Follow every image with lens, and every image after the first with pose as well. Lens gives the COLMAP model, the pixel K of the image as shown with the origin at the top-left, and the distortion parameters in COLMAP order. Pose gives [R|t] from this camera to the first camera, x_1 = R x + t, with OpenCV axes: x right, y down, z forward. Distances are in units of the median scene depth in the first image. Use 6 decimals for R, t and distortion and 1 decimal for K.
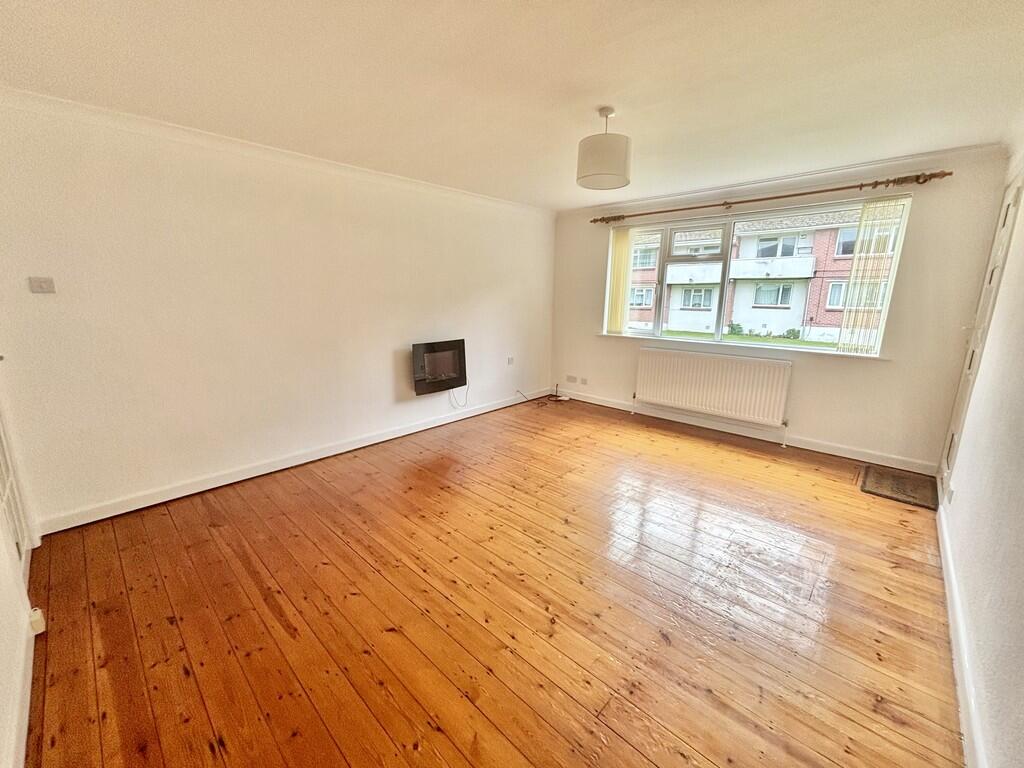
lens RADIAL K [[410.4, 0, 512.0], [0, 410.4, 384.0], [0, 0, 1]] dist [-0.000745, -0.000017]
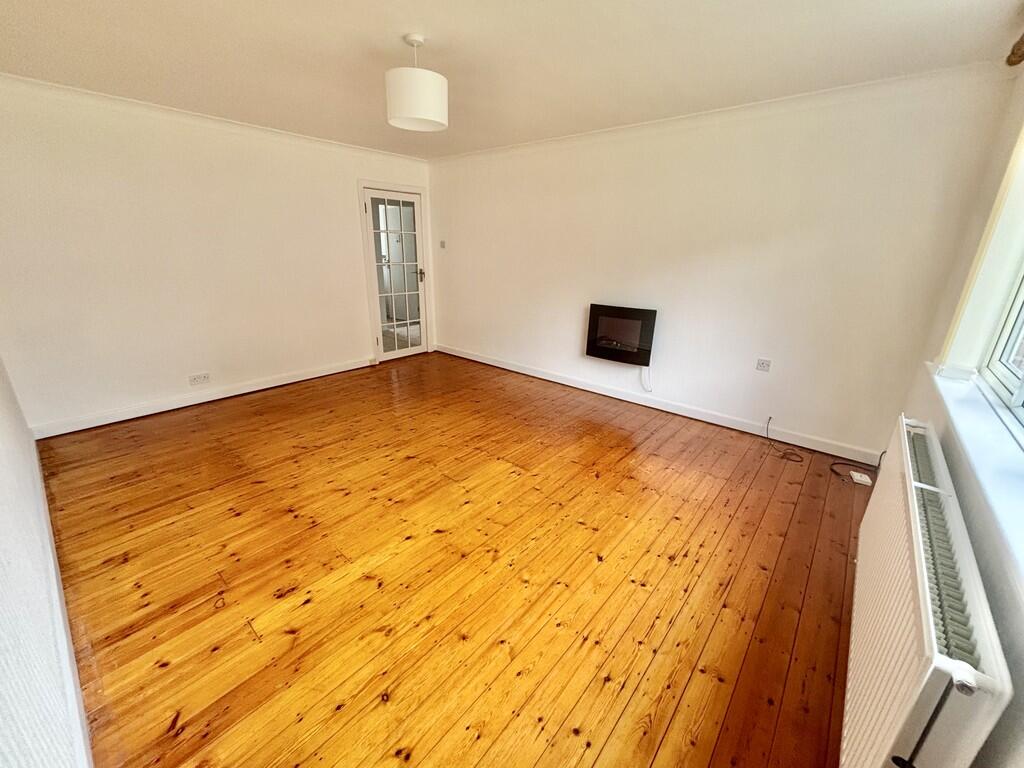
lens RADIAL K [[410.4, 0, 512.0], [0, 410.4, 384.0], [0, 0, 1]] dist [-0.000745, -0.000017]
pose [[0.053176, 0.317636, -0.946721, 0.821369], [-0.237413, 0.924899, 0.296979, -0.179497], [0.969952, 0.208971, 0.124594, 0.778161]]
